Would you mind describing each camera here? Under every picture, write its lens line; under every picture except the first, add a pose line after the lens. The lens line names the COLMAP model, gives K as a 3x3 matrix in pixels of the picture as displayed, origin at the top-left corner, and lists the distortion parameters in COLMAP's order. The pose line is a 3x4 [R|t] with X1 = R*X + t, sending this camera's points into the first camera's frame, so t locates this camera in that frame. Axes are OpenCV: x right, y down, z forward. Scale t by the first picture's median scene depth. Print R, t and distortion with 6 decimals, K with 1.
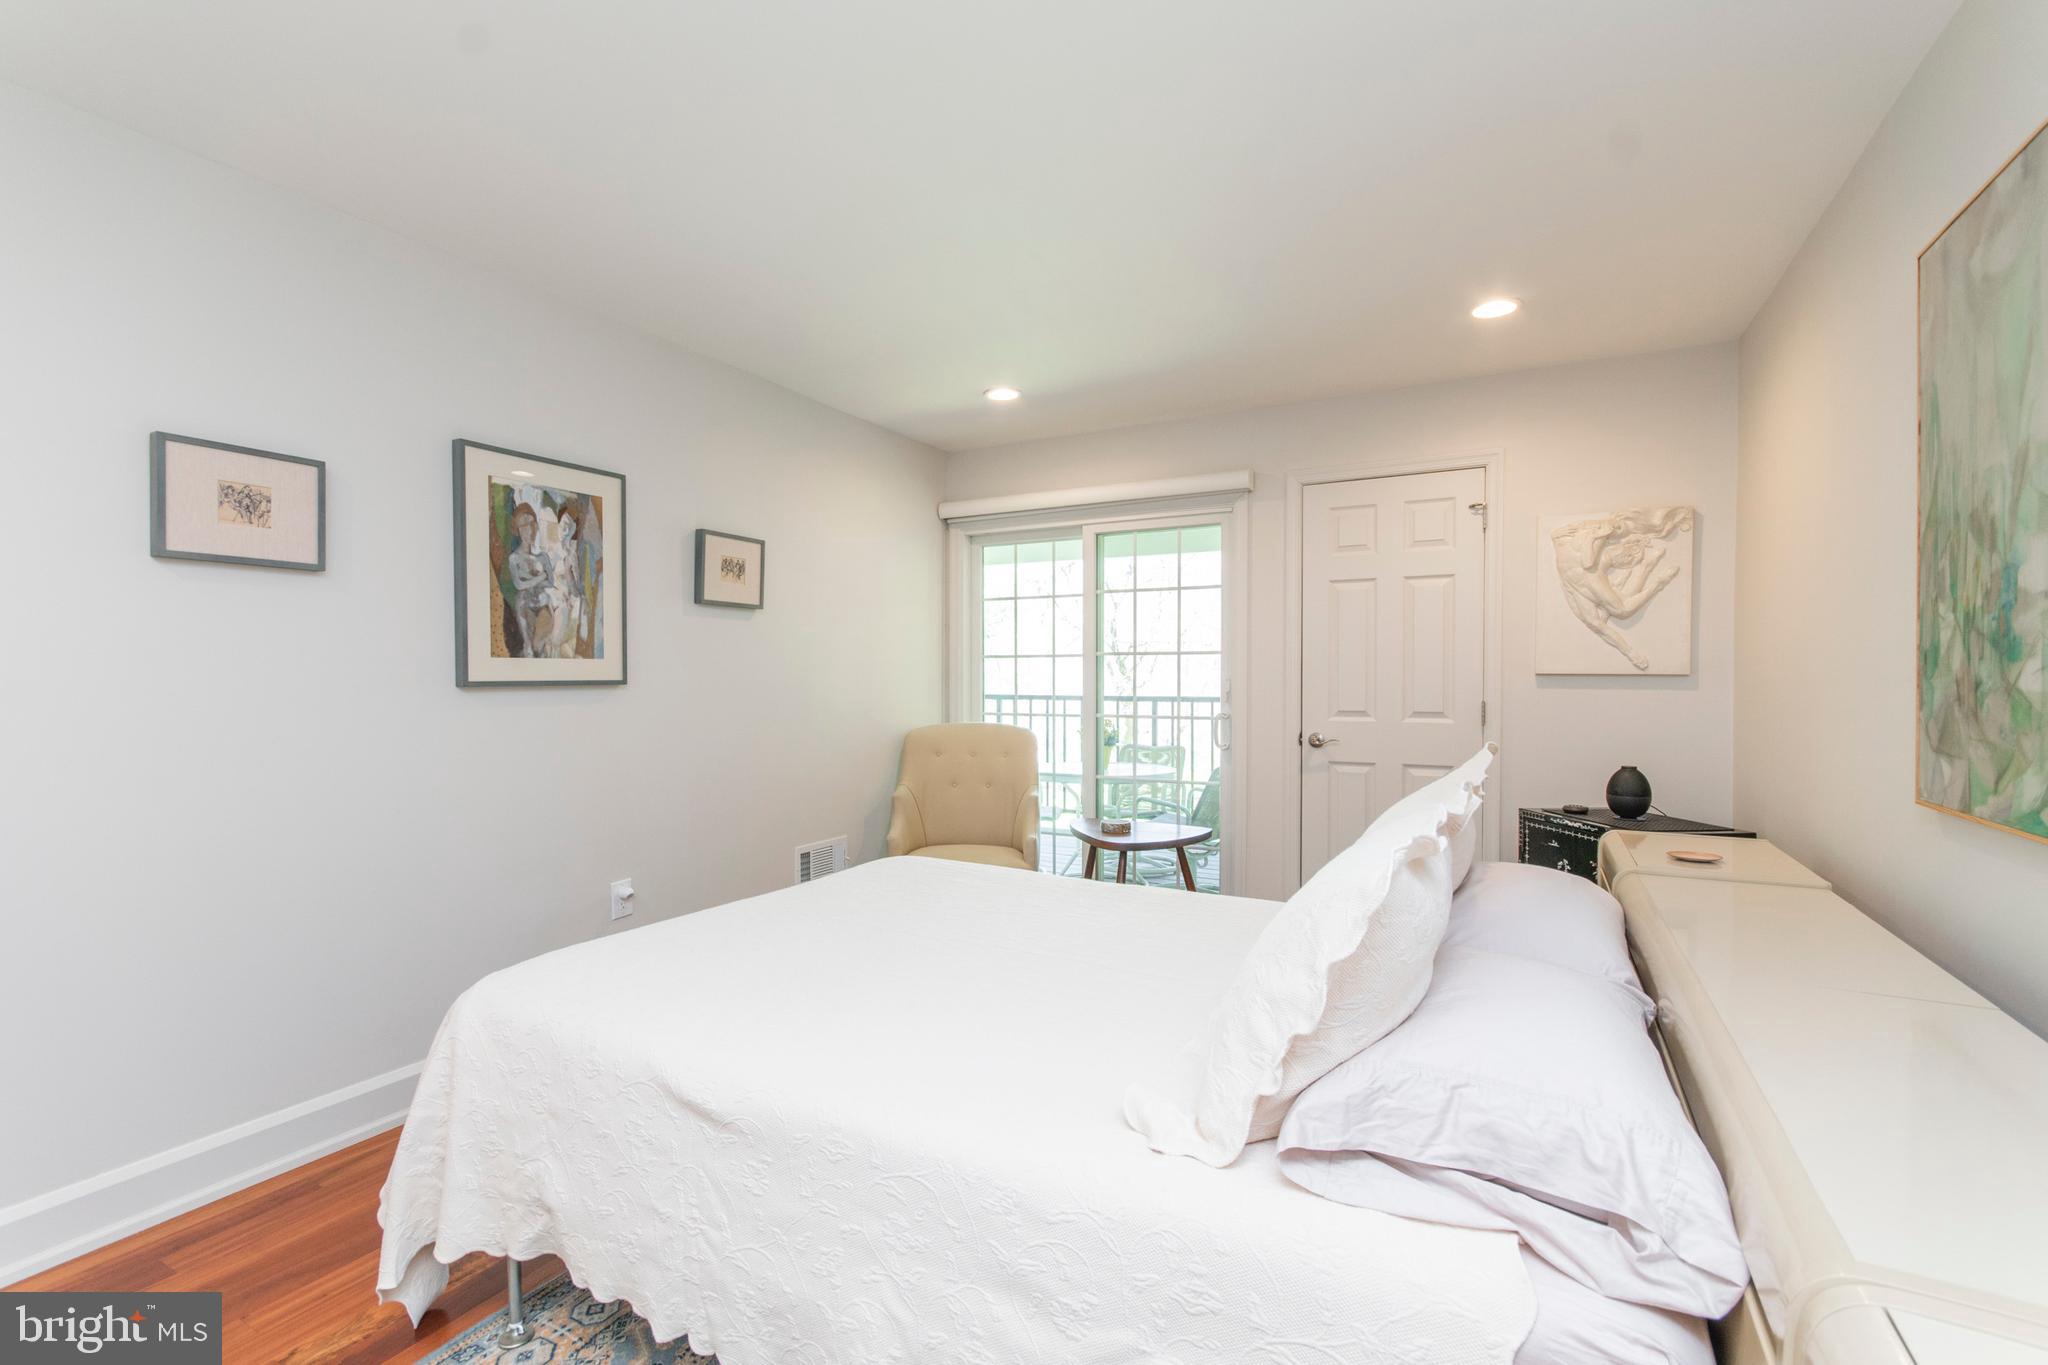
lens RADIAL K [[912.7, 0, 1029.8], [0, 912.7, 685.3], [0, 0, 1]] dist [0.007983, -0.000868]
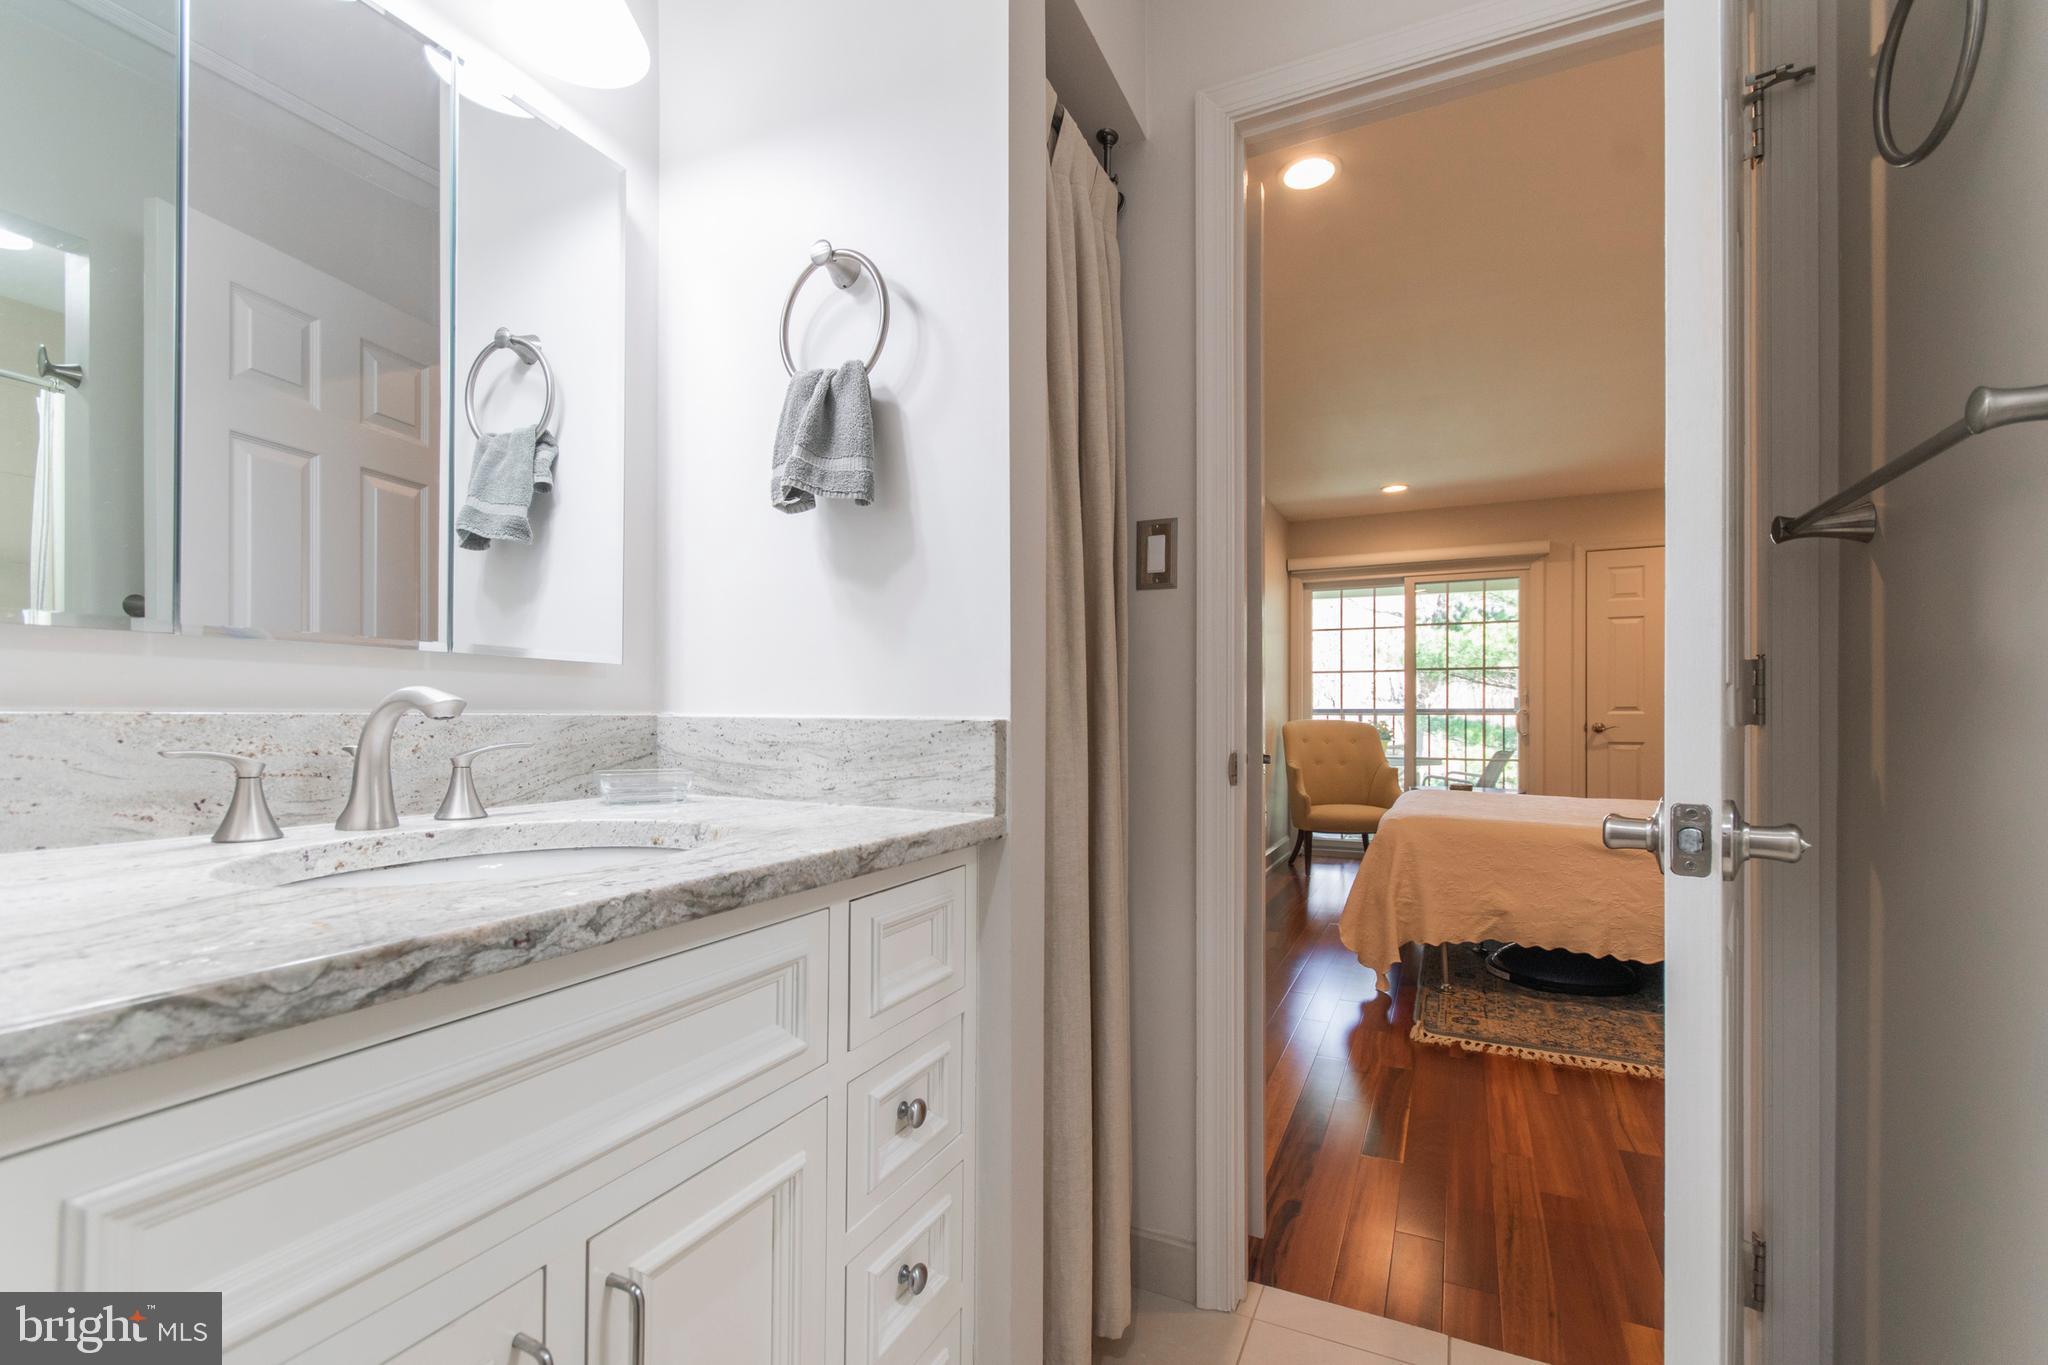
lens RADIAL K [[912.7, 0, 1015.7], [0, 912.7, 691.7], [0, 0, 1]] dist [0.007983, -0.000868]
pose [[0.998784, 0.005222, 0.049026, -0.609366], [-0.003467, 0.999353, -0.035806, 0.052495], [-0.049181, 0.035593, 0.998156, -0.362552]]
